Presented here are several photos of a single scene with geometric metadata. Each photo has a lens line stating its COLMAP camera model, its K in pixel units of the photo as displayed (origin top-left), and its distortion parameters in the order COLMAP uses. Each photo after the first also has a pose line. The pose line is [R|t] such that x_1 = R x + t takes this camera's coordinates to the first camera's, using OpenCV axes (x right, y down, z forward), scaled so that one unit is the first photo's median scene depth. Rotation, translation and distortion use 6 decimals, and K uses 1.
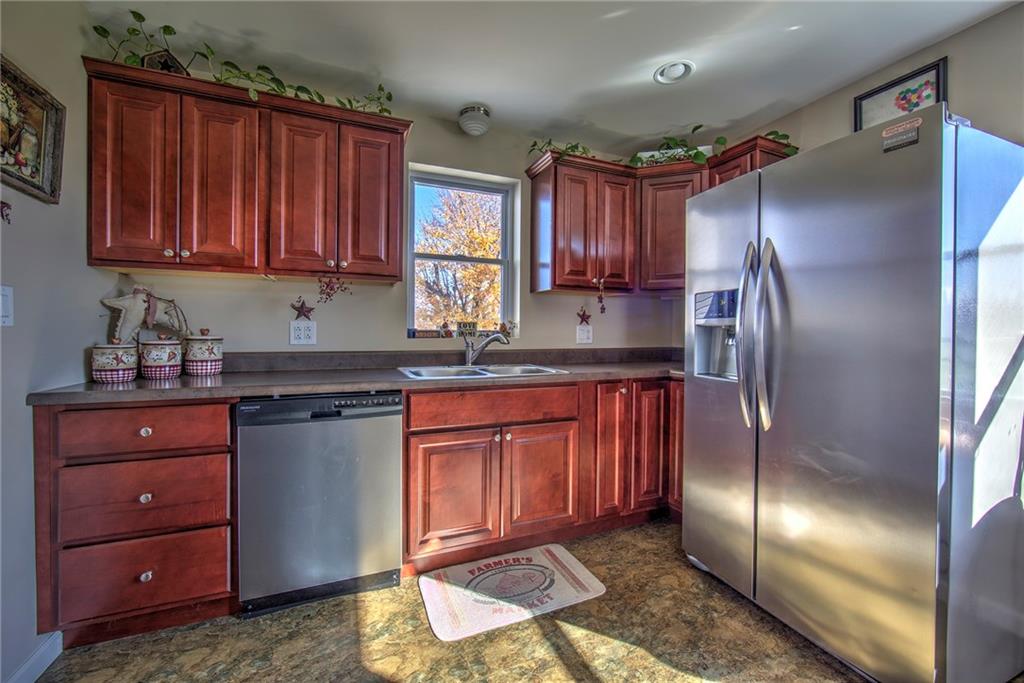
lens RADIAL K [[404.9, 0, 513.0], [0, 404.9, 331.8], [0, 0, 1]] dist [-0.011779, 0.001124]
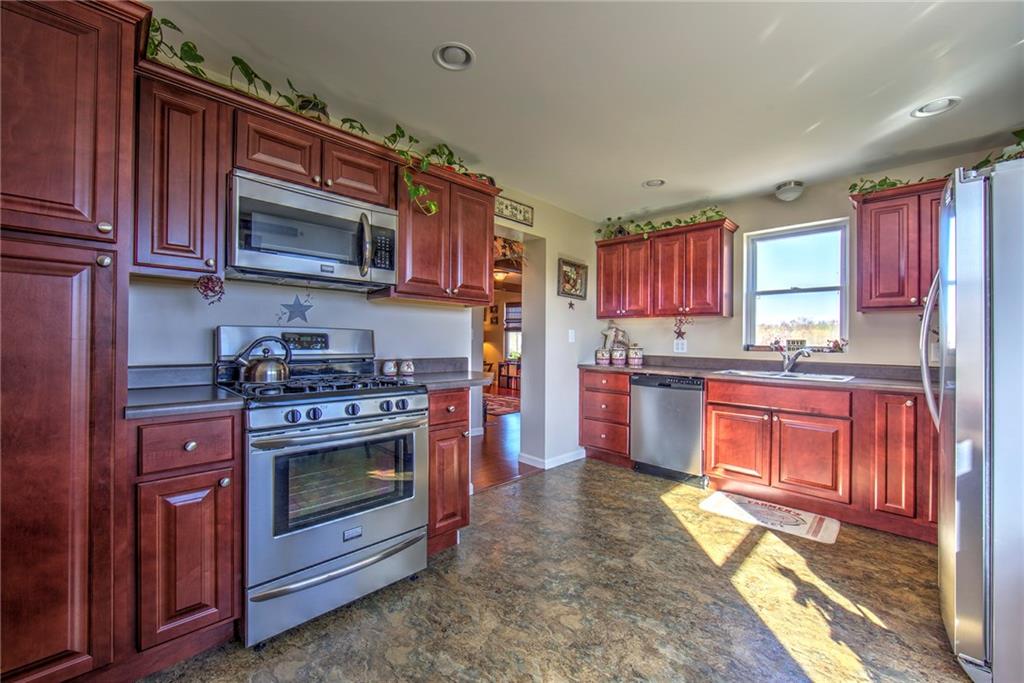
lens RADIAL K [[404.9, 0, 508.6], [0, 404.9, 329.4], [0, 0, 1]] dist [-0.011779, 0.001124]
pose [[0.380614, -0.027094, -0.924337, 1.034056], [-0.017844, 0.999169, -0.036635, 0.009480], [0.924562, 0.030438, 0.379814, -0.481163]]
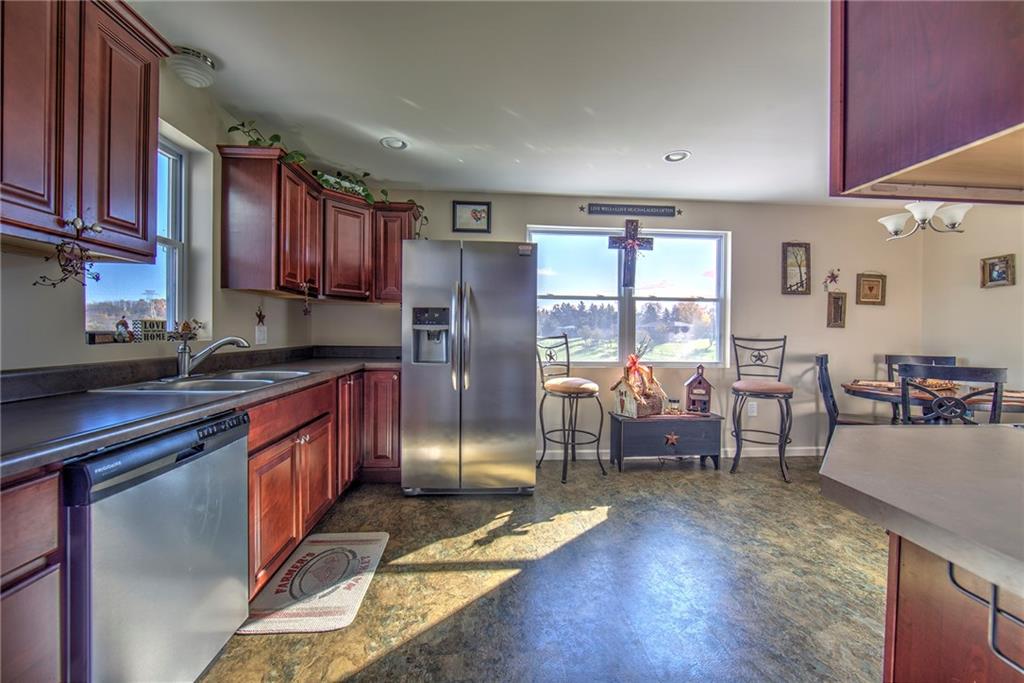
lens RADIAL K [[404.9, 0, 509.3], [0, 404.9, 331.1], [0, 0, 1]] dist [-0.011779, 0.001124]
pose [[0.322560, 0.001281, 0.946548, -0.851749], [-0.007142, 0.999974, 0.001080, -0.014125], [-0.946522, -0.007109, 0.322560, 0.207911]]
